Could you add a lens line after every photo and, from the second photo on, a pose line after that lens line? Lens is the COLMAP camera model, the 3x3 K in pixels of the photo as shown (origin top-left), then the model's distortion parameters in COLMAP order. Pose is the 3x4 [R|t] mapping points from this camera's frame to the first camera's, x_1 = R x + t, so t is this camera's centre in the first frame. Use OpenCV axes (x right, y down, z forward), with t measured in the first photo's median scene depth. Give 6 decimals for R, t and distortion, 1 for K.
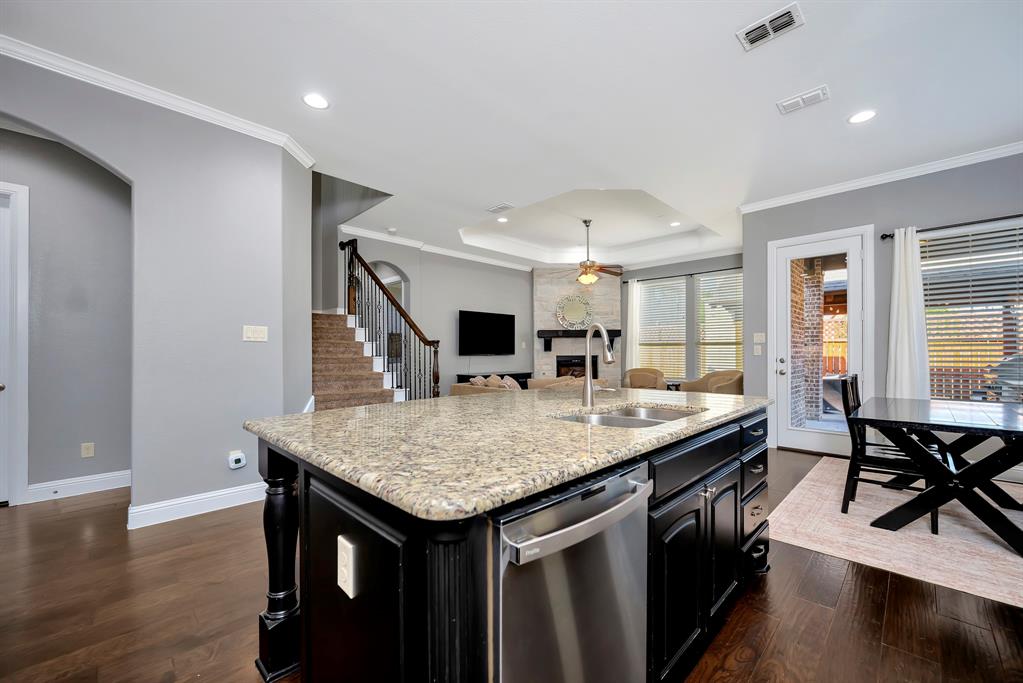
lens RADIAL K [[407.4, 0, 519.8], [0, 407.4, 353.8], [0, 0, 1]] dist [-0.000171, -0.000213]
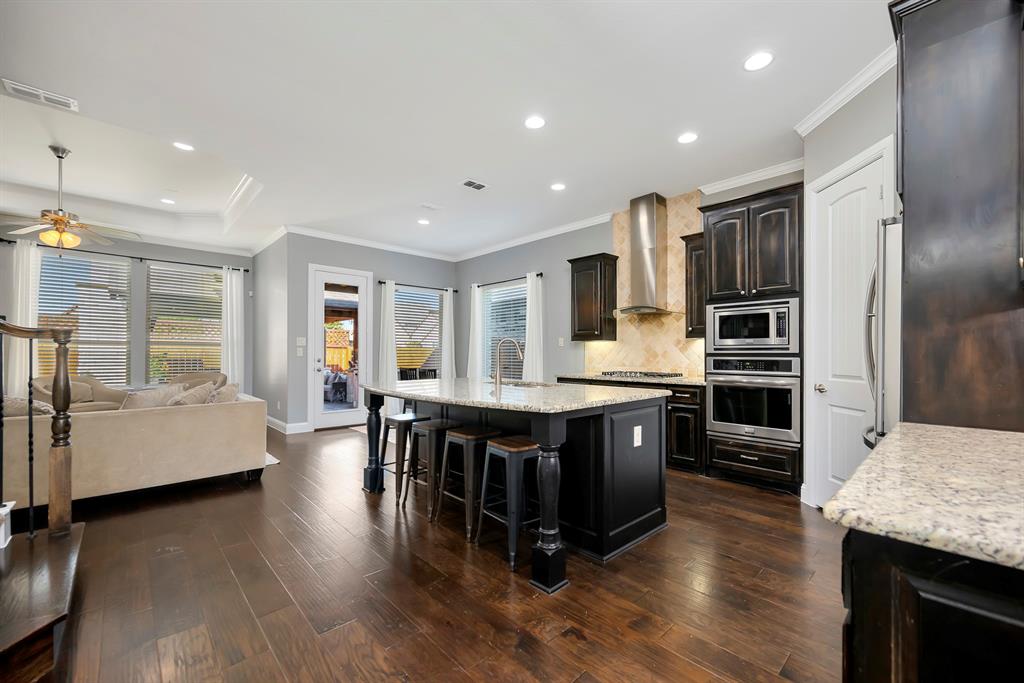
lens RADIAL K [[407.8, 0, 520.3], [0, 407.8, 353.8], [0, 0, 1]] dist [-0.000171, -0.000213]
pose [[0.040198, 0.004669, 0.999181, -0.397071], [0.000239, 0.999989, -0.004682, 0.001779], [-0.999192, 0.000427, 0.040197, 0.216417]]
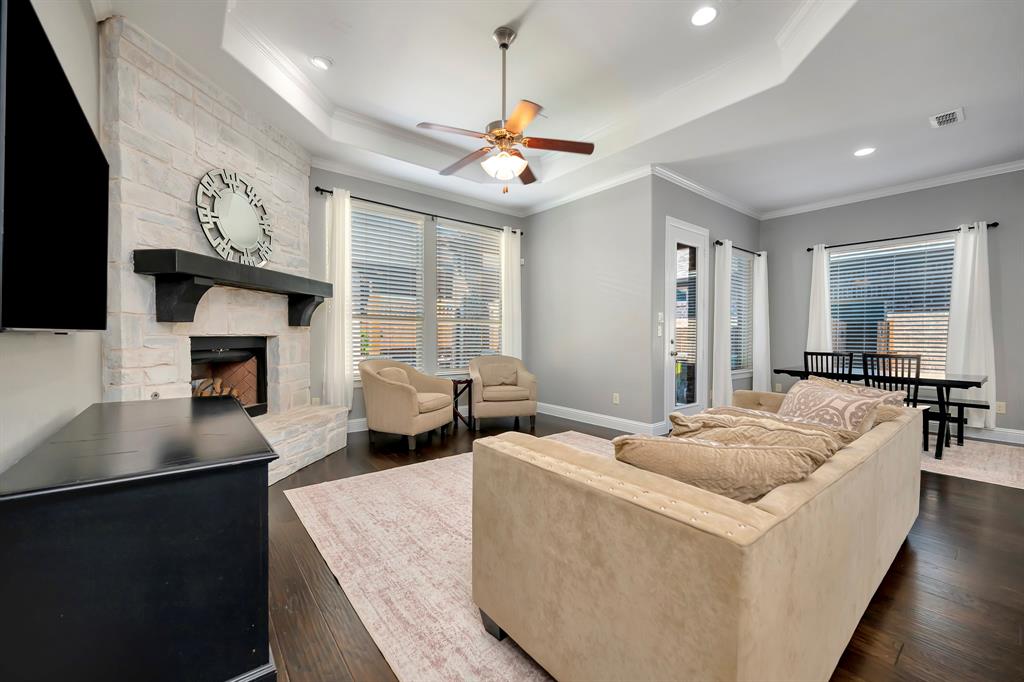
lens RADIAL K [[390.3, 0, 512.0], [0, 390.3, 341.0], [0, 0, 1]] dist [-0.008042, -0.000159]
pose [[0.137425, -0.011396, 0.990447, -0.223090], [-0.006476, 0.999902, 0.012403, 0.003657], [-0.990491, -0.008119, 0.137338, 0.834769]]
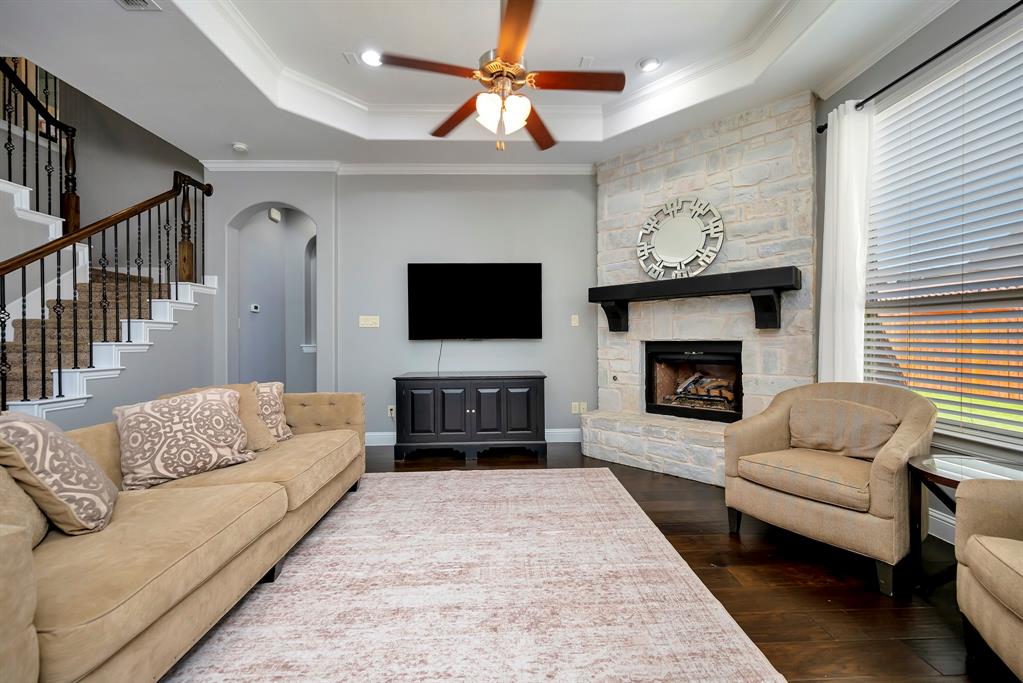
lens RADIAL K [[404.8, 0, 520.2], [0, 404.8, 335.2], [0, 0, 1]] dist [-0.000920, -0.000011]
pose [[0.727798, -0.007419, -0.685752, 0.365240], [0.003971, 0.999970, -0.006605, 0.001134], [0.685780, 0.002084, 0.727806, 0.687267]]
